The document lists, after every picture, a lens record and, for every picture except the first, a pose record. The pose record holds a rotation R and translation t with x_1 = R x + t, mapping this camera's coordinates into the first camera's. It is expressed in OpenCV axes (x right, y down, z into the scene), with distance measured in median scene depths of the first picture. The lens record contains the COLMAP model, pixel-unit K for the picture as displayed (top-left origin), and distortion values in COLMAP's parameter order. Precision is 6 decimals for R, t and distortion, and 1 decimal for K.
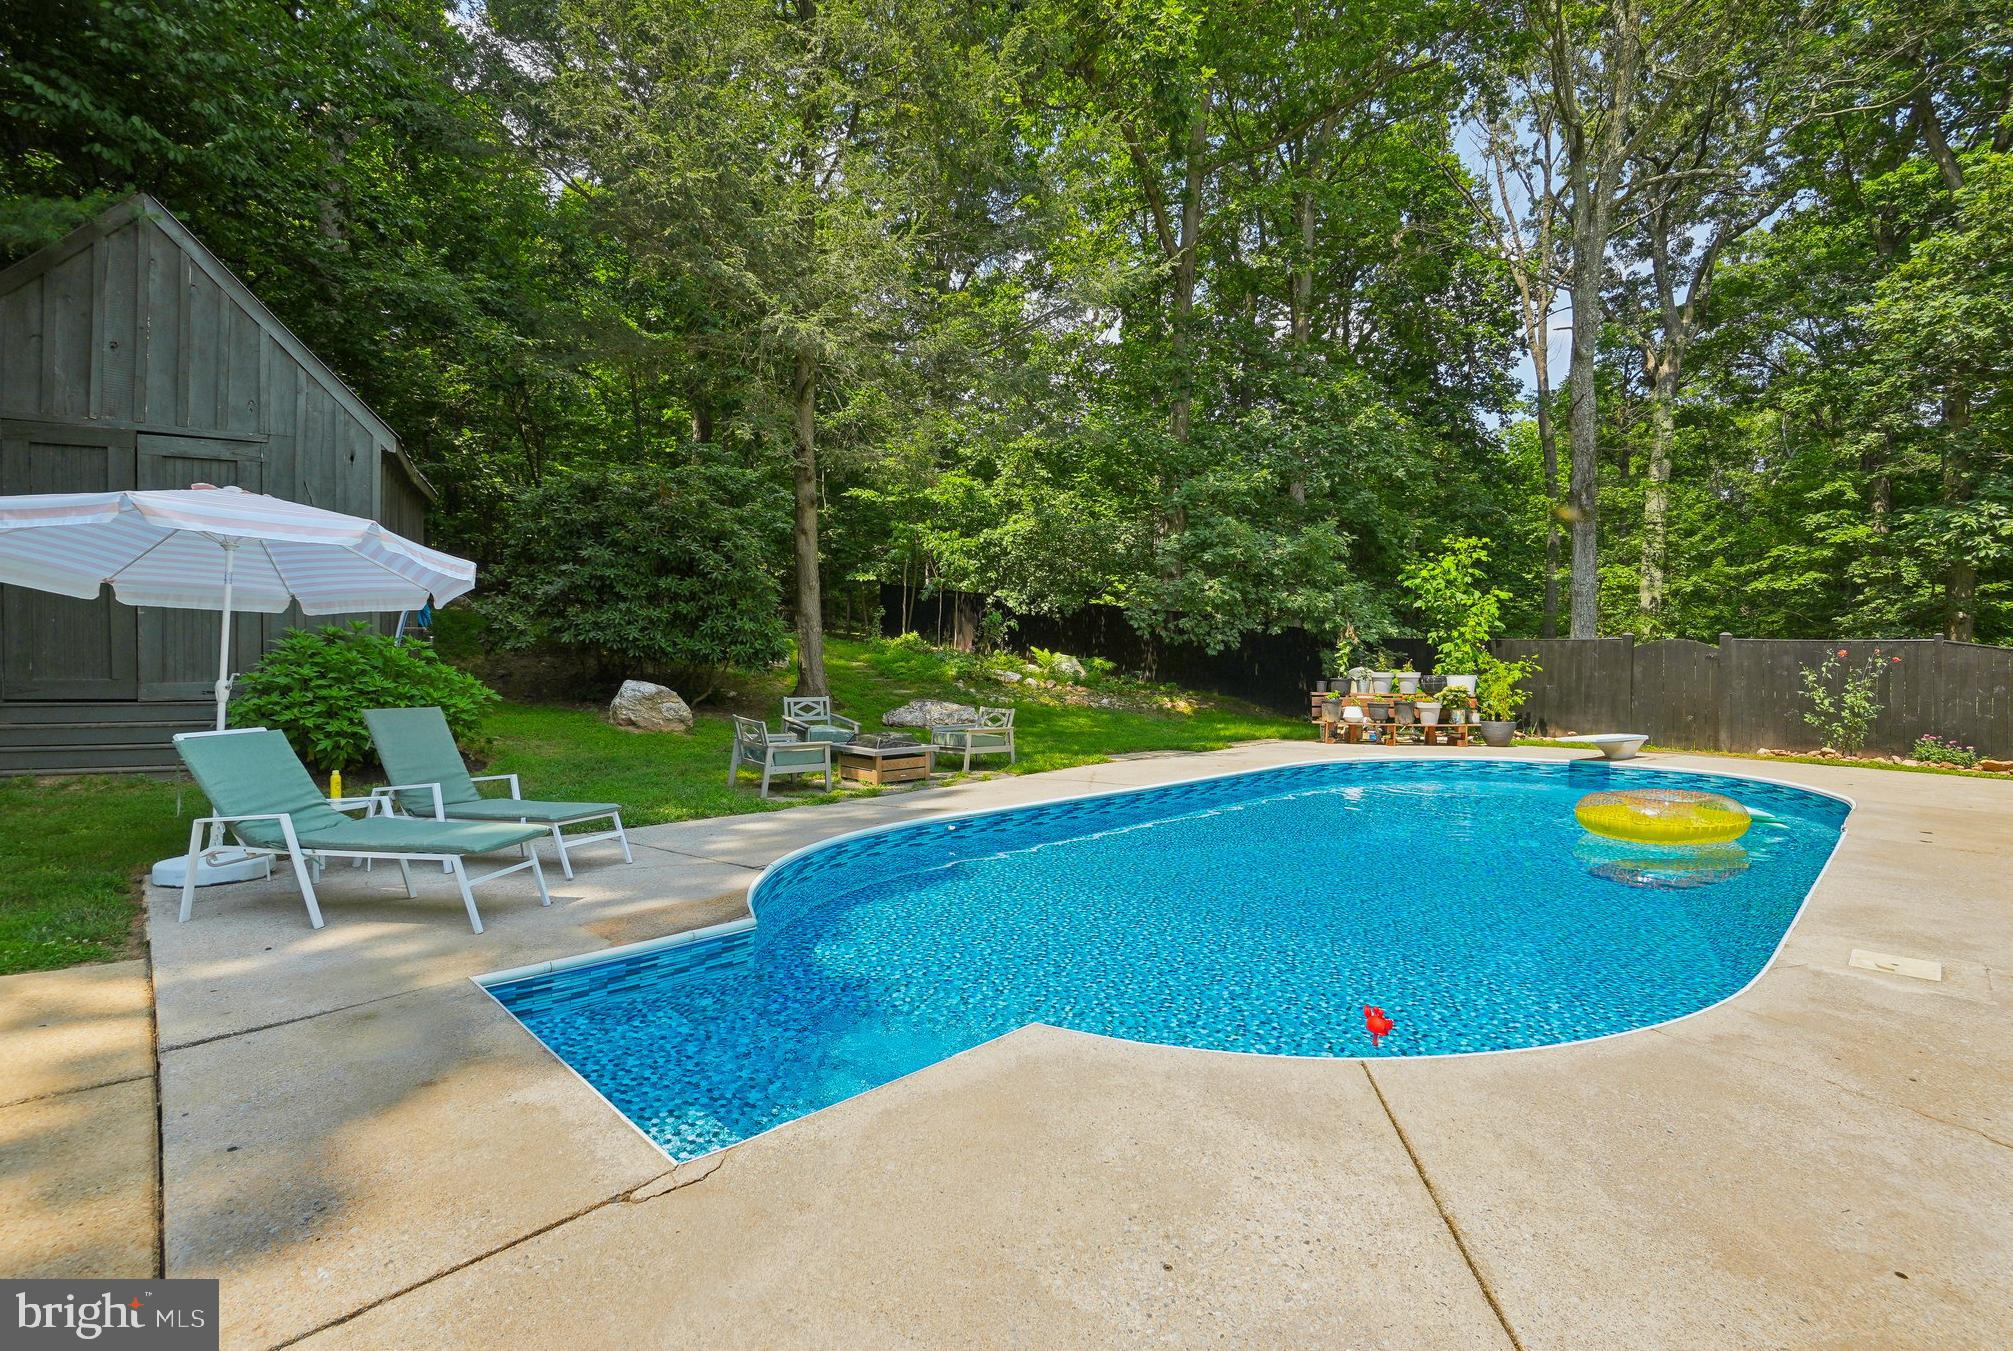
lens RADIAL K [[901.9, 0, 1004.0], [0, 901.9, 665.7], [0, 0, 1]] dist [-0.003082, -0.000070]
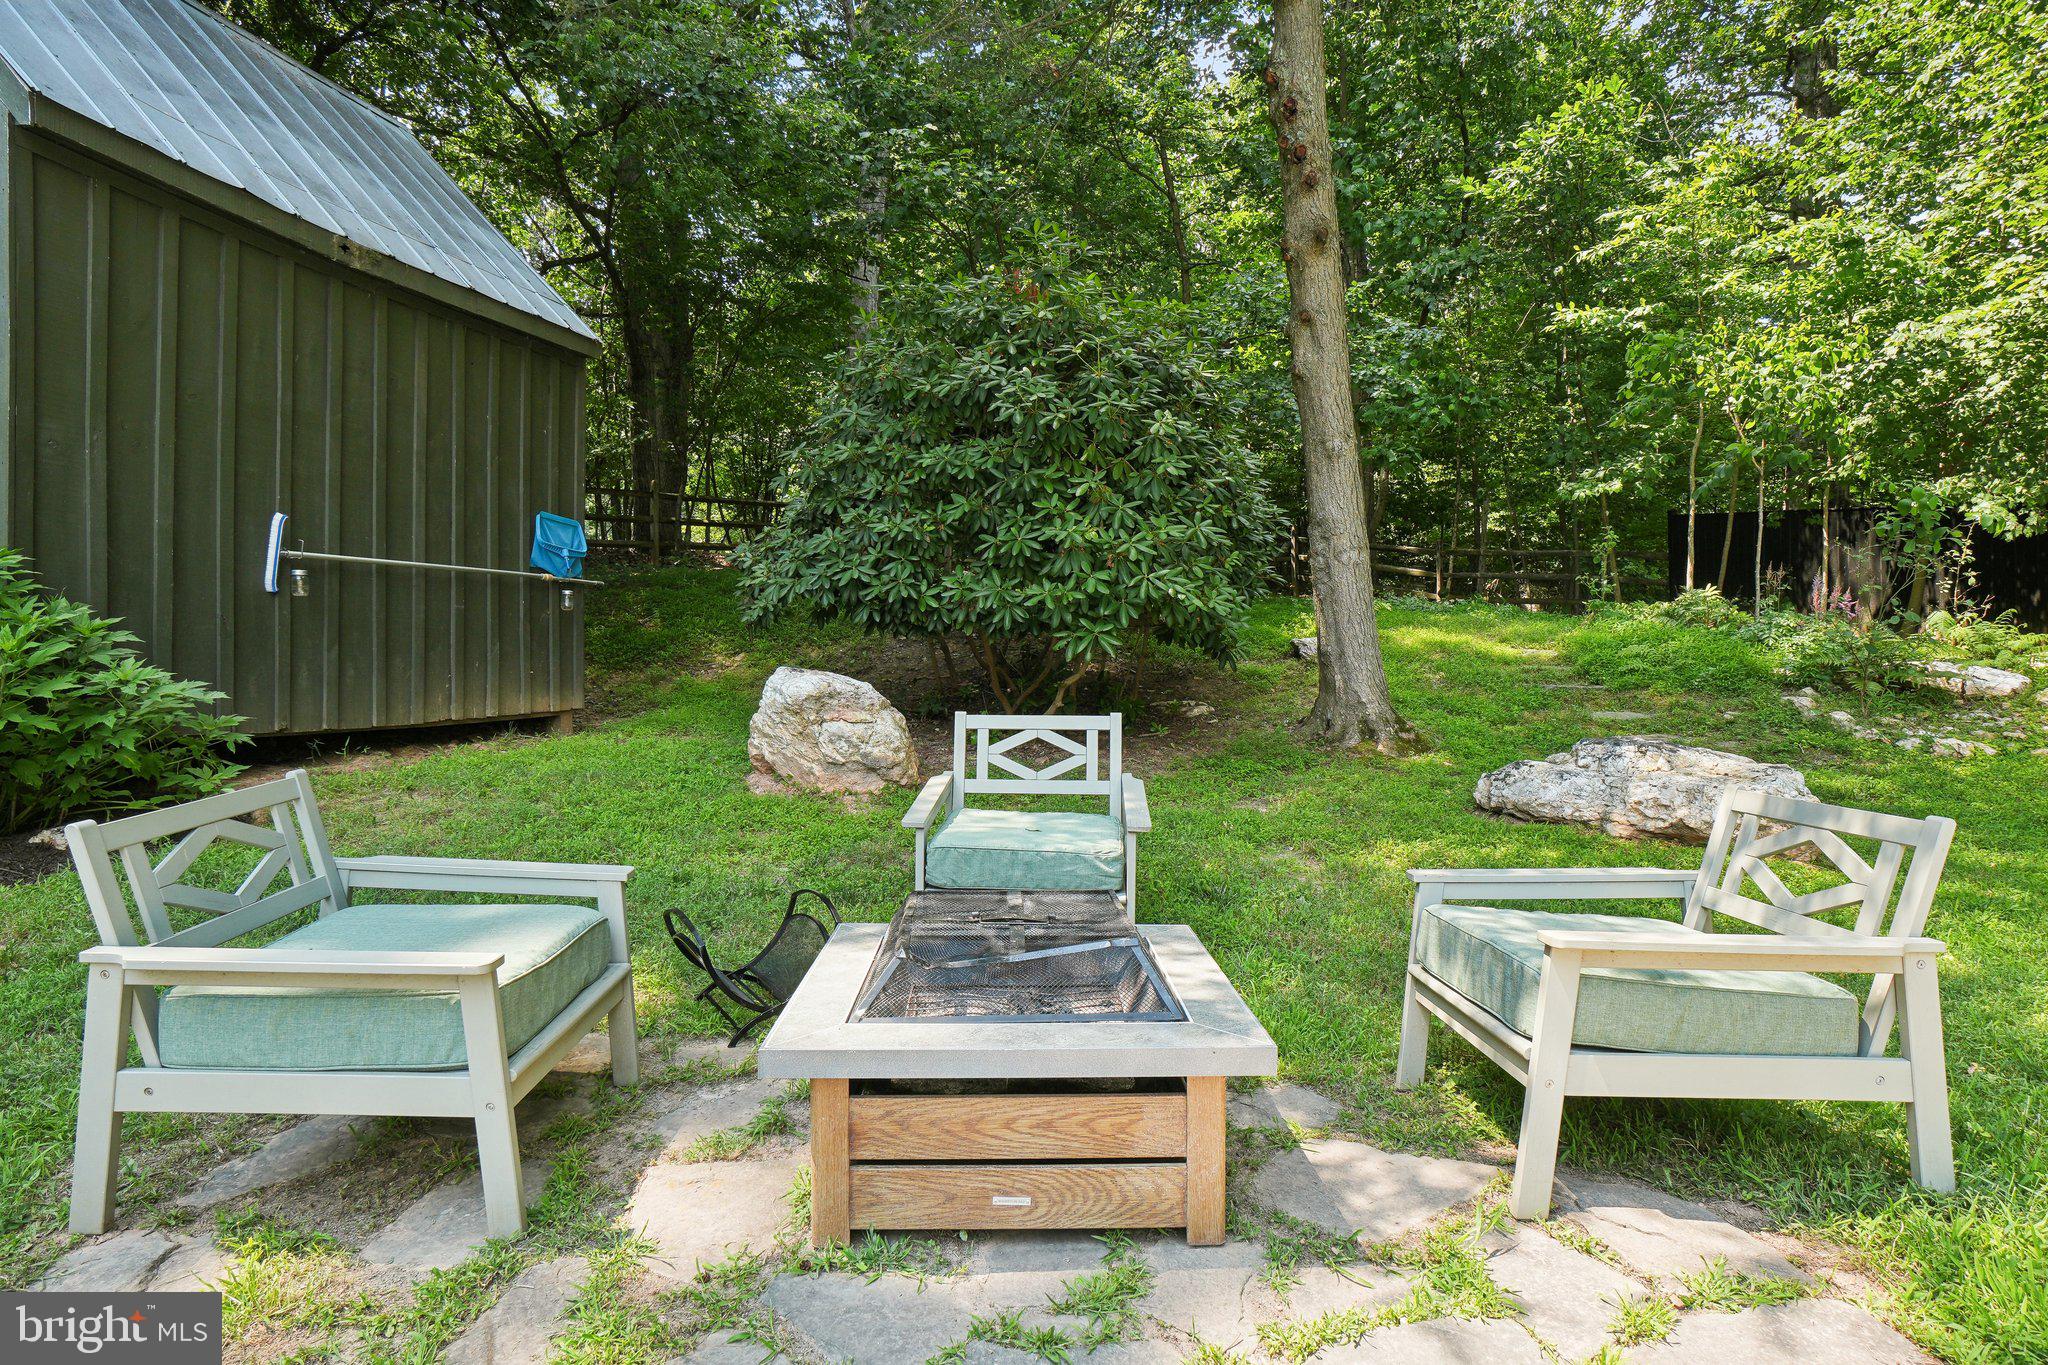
lens RADIAL K [[1059.8, 0, 1019.5], [0, 1059.8, 677.3], [0, 0, 1]] dist [-0.029221, -0.000999]
pose [[0.726287, -0.002607, -0.687386, 0.013584], [-0.004103, 0.999959, -0.008128, 0.020685], [0.687379, 0.008723, 0.726247, 0.606318]]
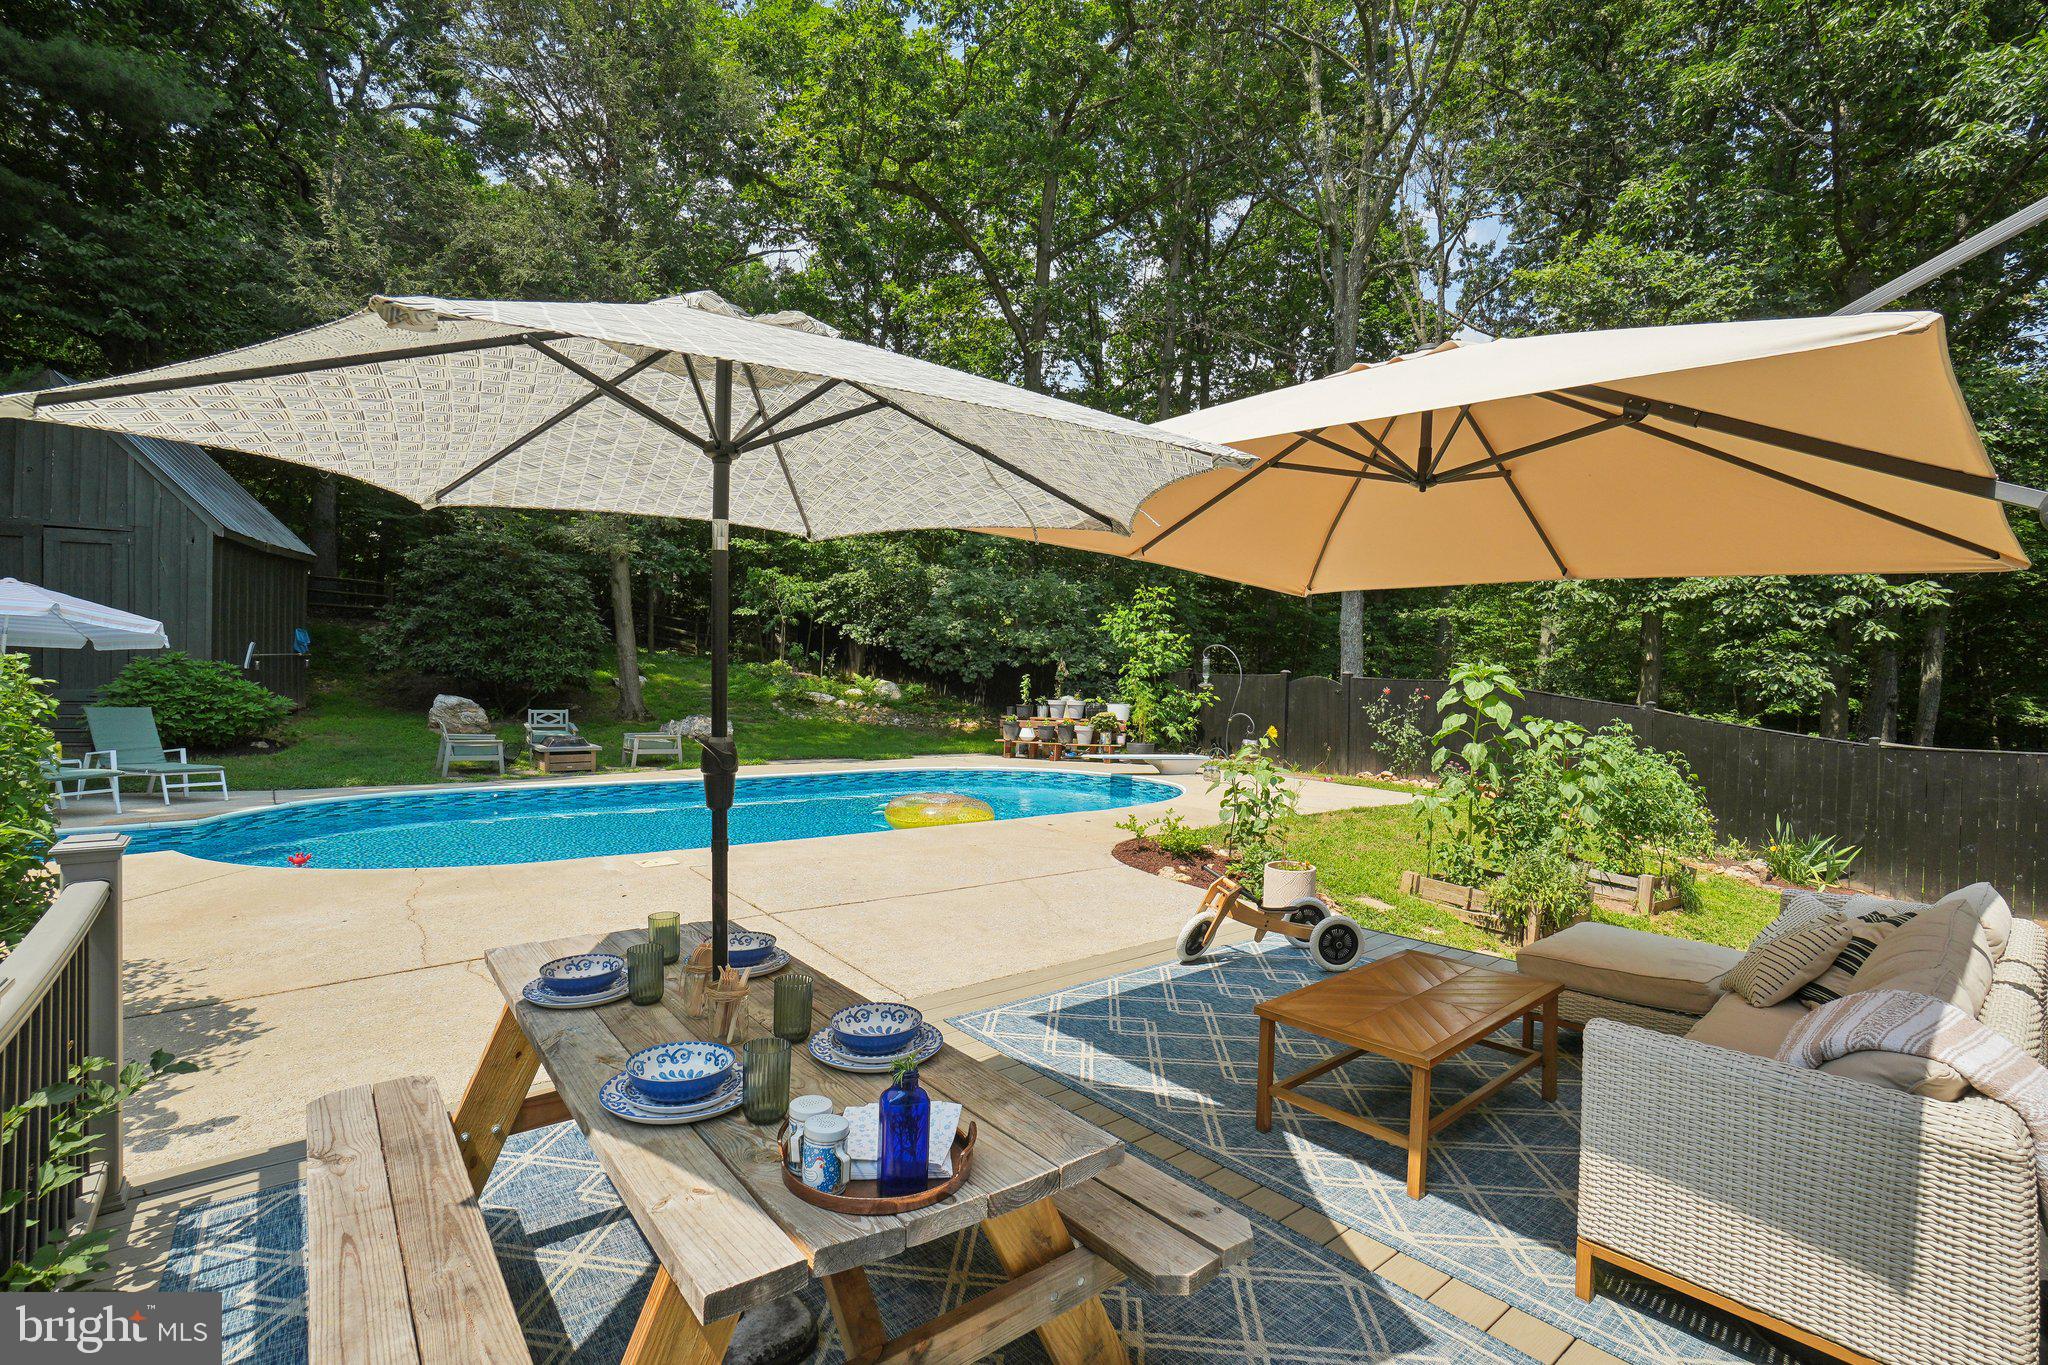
lens RADIAL K [[871.6, 0, 976.5], [0, 871.6, 691.0], [0, 0, 1]] dist [-0.021851, -0.000232]
pose [[0.992920, 0.018834, -0.117286, 0.465281], [-0.018367, 0.999819, 0.005059, -0.009436], [0.117360, -0.002869, 0.993085, -0.175233]]
